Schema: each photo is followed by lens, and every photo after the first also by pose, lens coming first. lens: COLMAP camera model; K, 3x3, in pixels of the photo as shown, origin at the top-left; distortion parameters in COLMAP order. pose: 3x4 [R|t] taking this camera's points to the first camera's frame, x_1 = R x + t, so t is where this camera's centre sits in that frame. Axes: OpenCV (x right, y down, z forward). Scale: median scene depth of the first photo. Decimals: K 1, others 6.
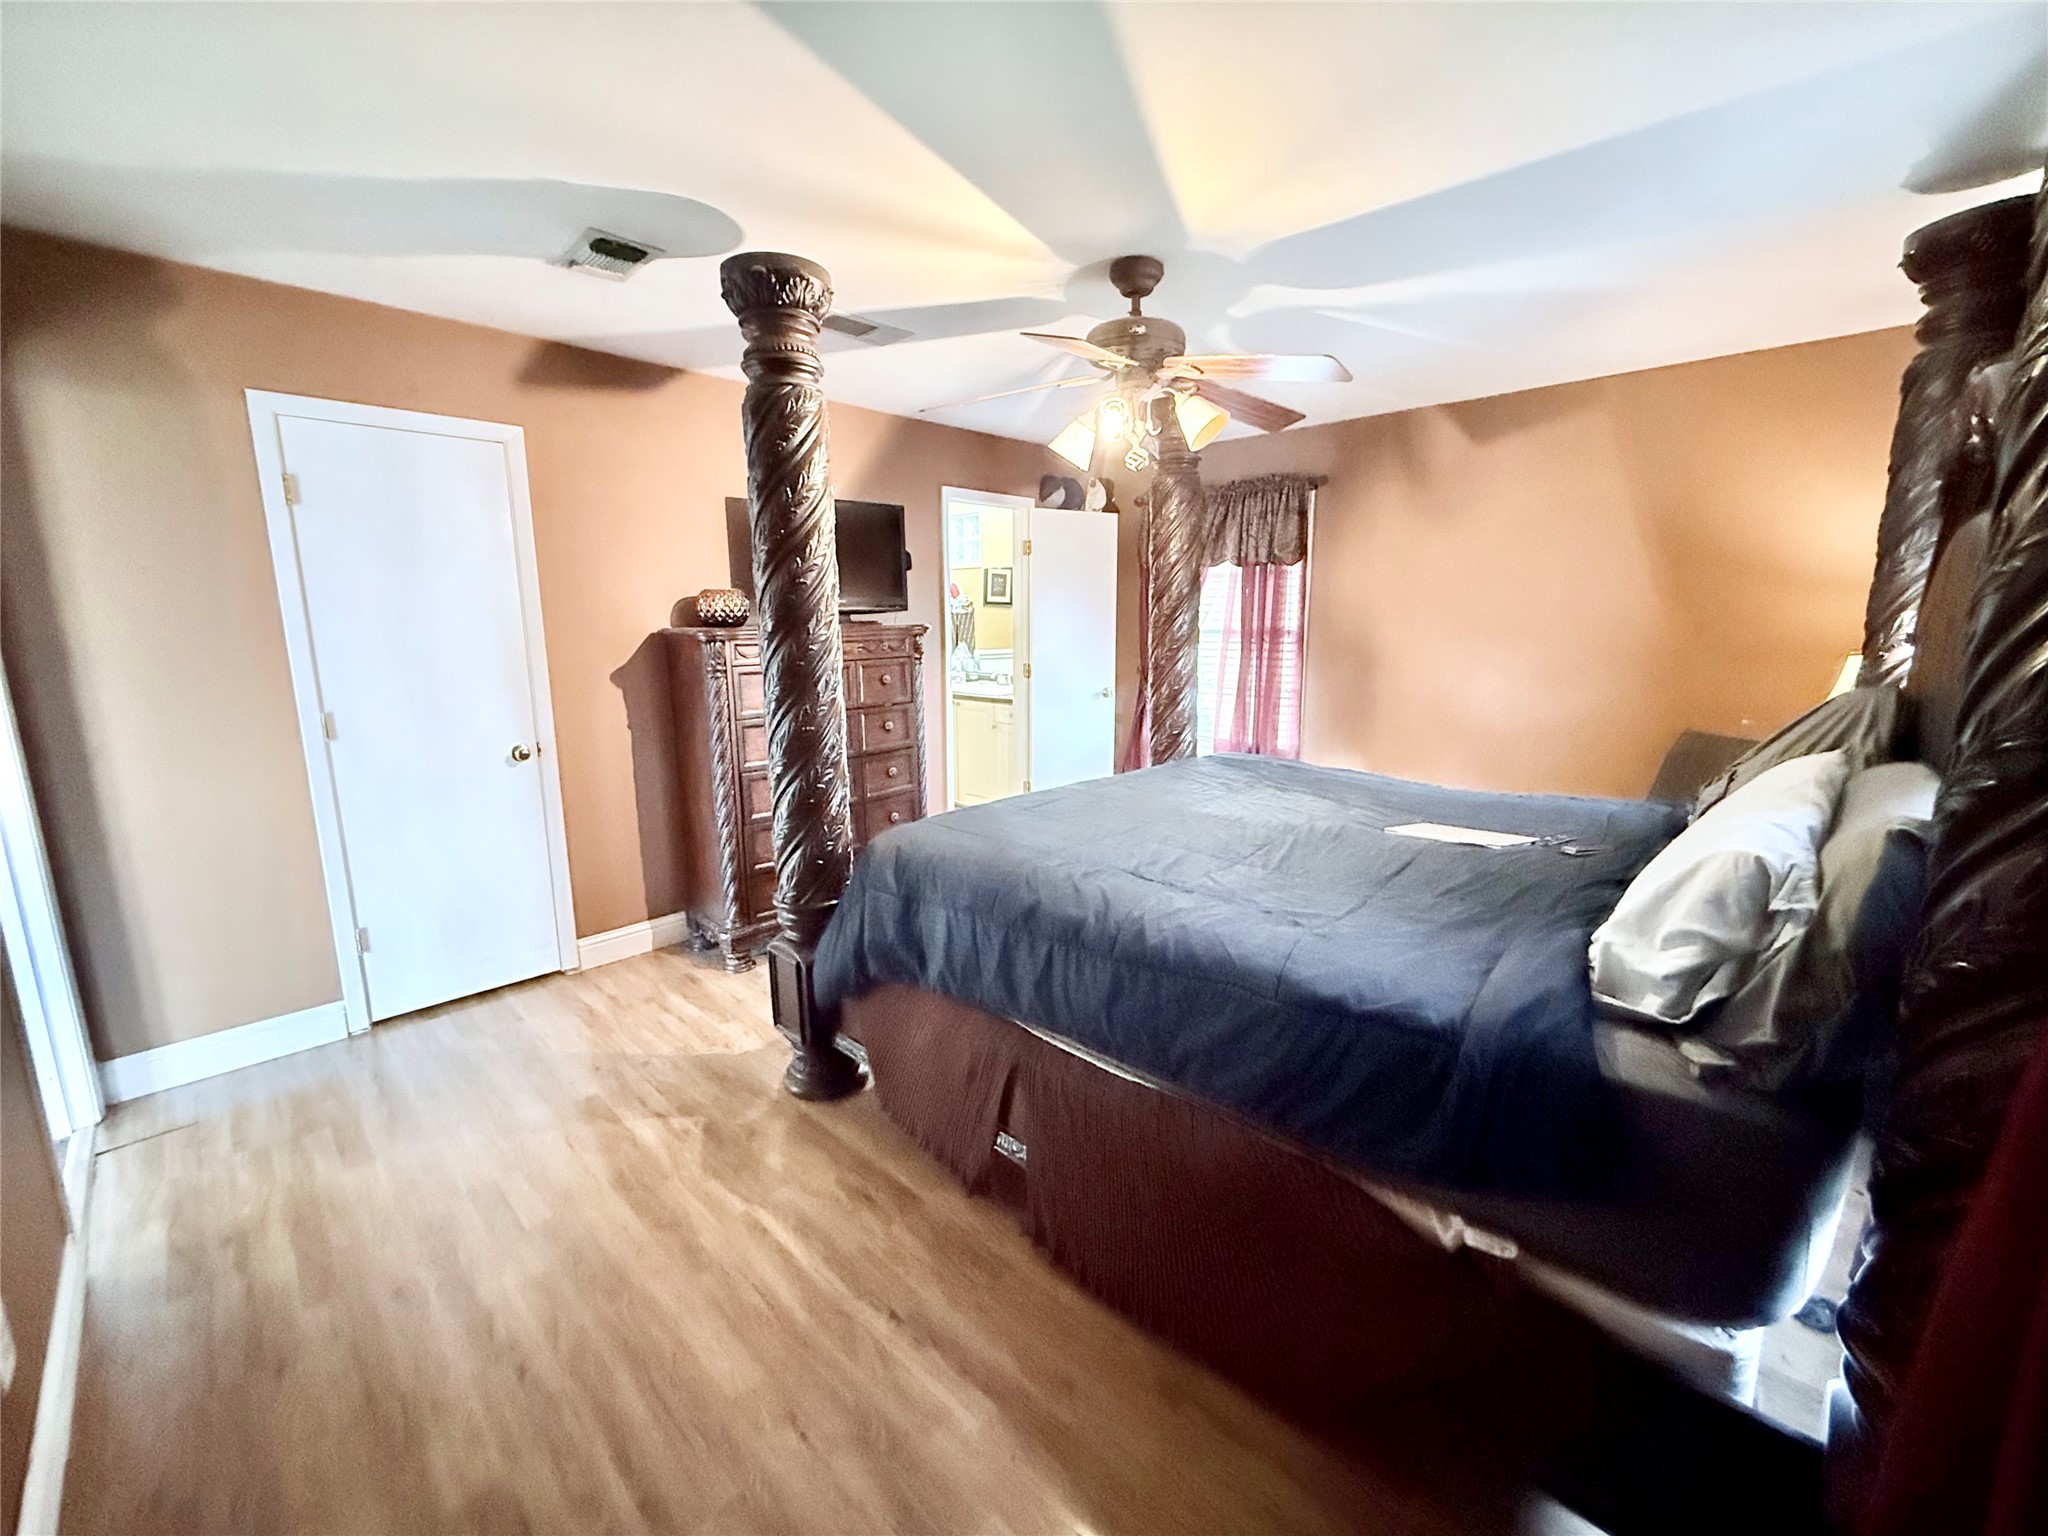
lens RADIAL K [[823.2, 0, 1022.3], [0, 823.2, 768.9], [0, 0, 1]] dist [-0.001226, 0.000239]
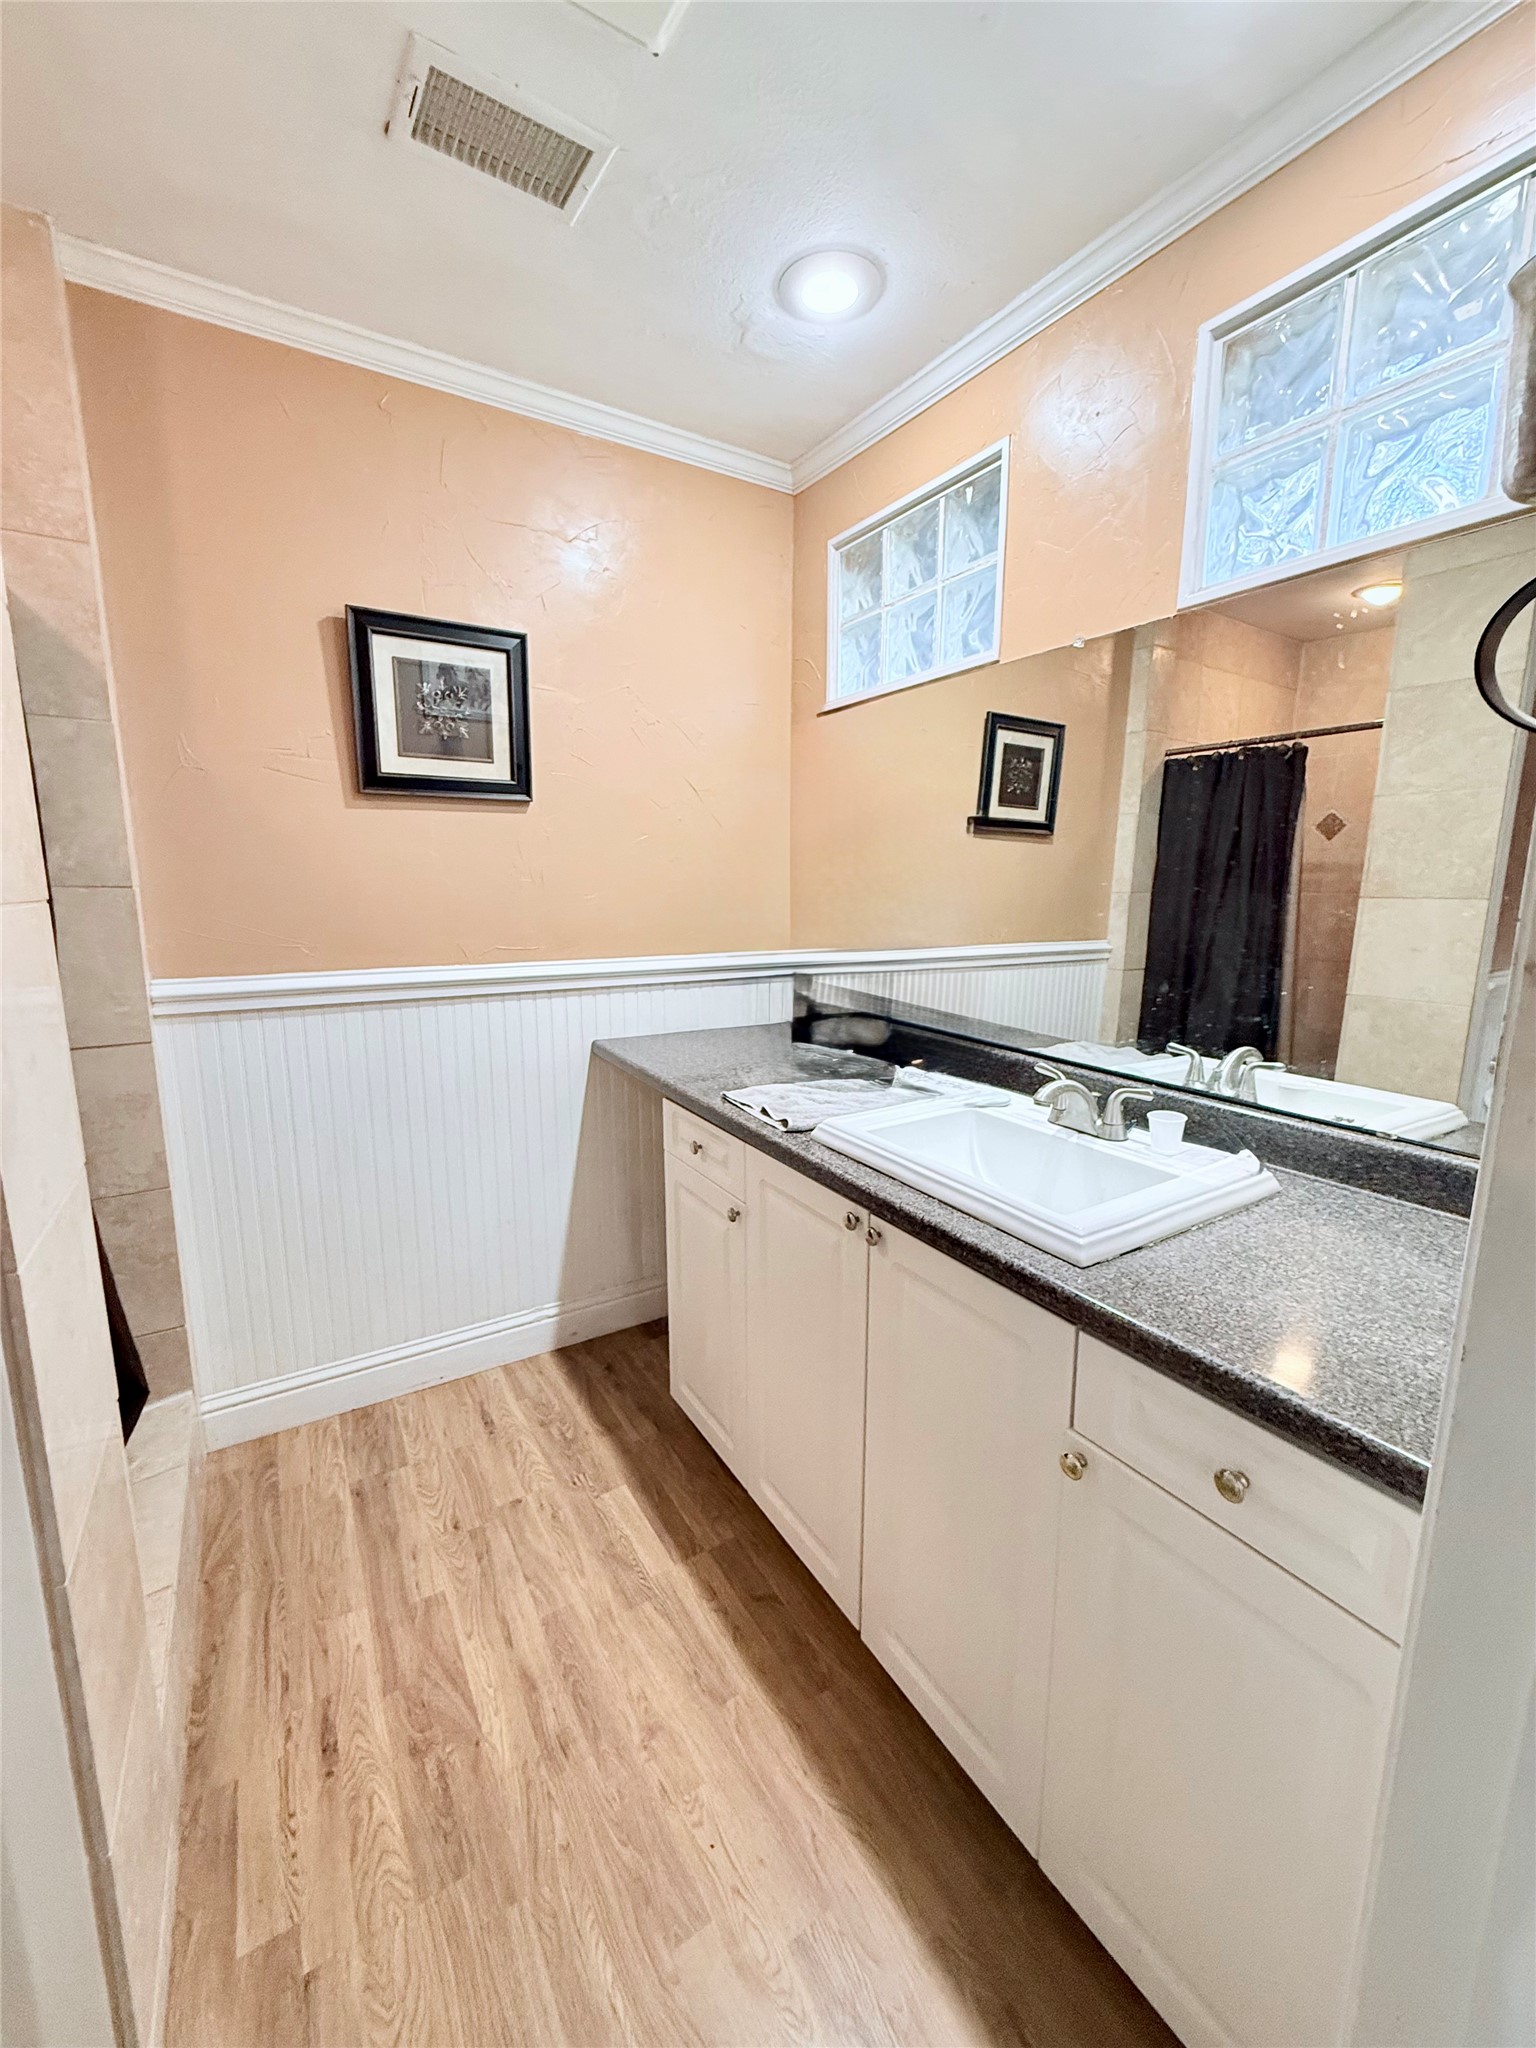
lens RADIAL K [[823.2, 0, 771.8], [0, 823.2, 1021.5], [0, 0, 1]] dist [-0.001226, 0.000239]
pose [[0.971831, 0.059631, -0.228012, -0.045847], [-0.060904, 0.998143, 0.001455, -0.106652], [0.227675, 0.012472, 0.973657, 0.613324]]
